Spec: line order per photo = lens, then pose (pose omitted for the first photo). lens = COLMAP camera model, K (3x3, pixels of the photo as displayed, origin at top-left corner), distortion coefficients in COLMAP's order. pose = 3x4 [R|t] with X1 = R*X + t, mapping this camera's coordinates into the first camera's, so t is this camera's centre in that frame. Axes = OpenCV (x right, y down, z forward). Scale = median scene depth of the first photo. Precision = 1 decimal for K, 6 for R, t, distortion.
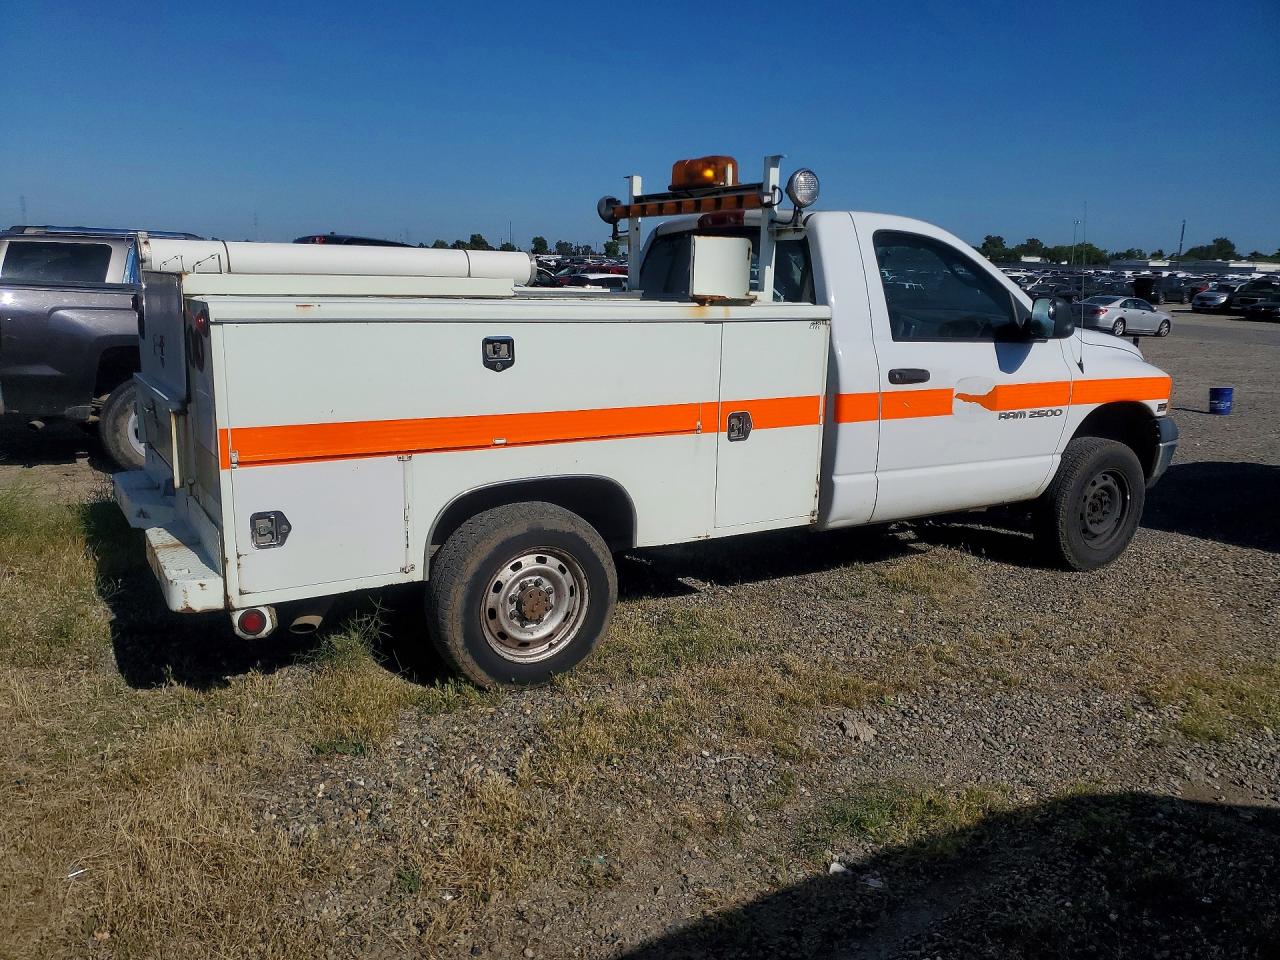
lens RADIAL K [[1011.7, 0, 641.9], [0, 1011.7, 473.8], [0, 0, 1]] dist [0.029949, -0.008533]
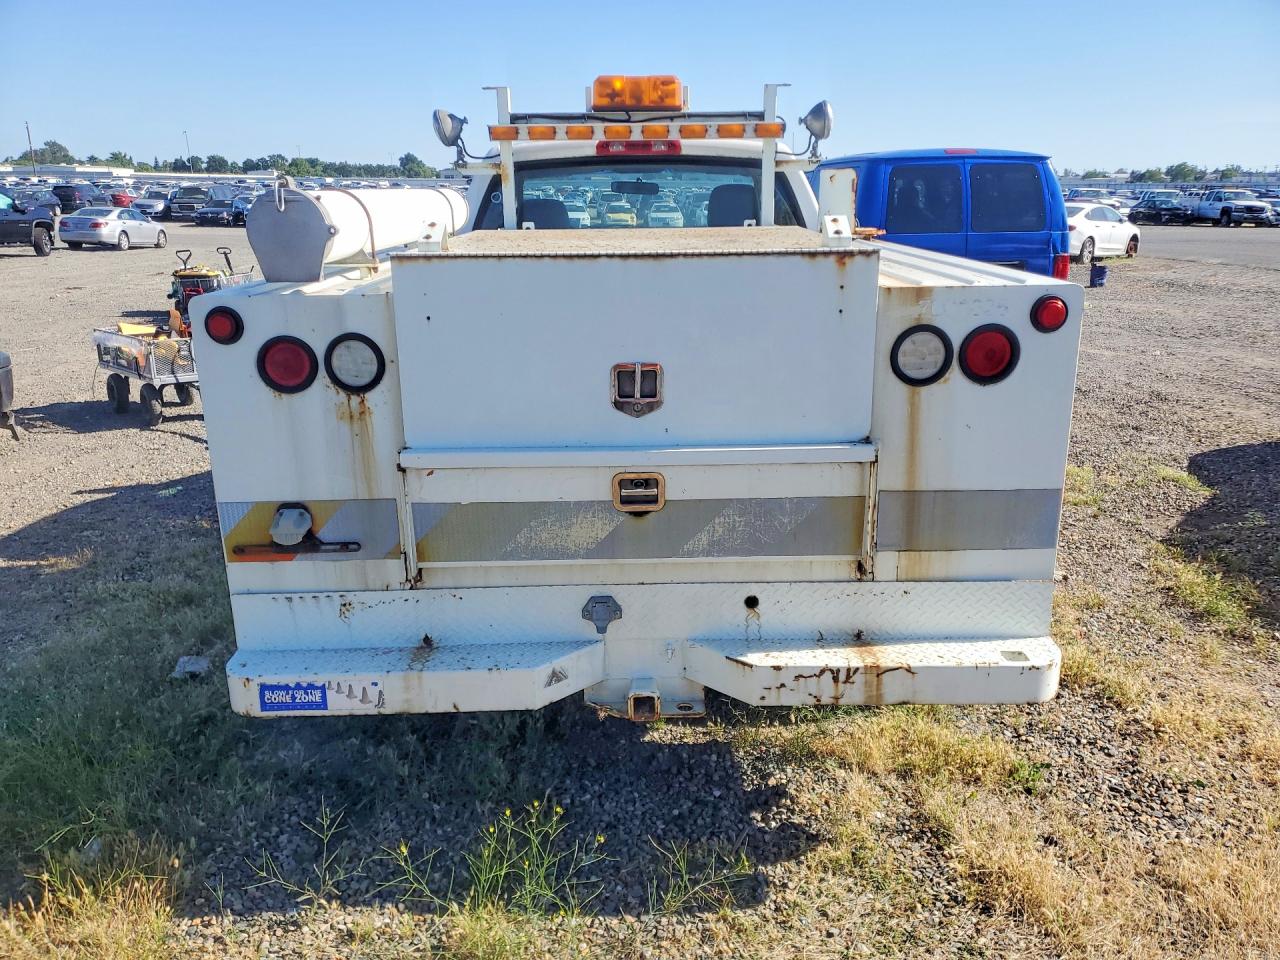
lens RADIAL K [[1011.7, 0, 646.2], [0, 1011.7, 479.4], [0, 0, 1]] dist [0.029949, -0.008533]
pose [[0.511892, -0.260248, 0.818680, -0.132405], [0.182885, 0.964174, 0.192147, -0.024822], [-0.839357, 0.051366, 0.541149, 0.093833]]
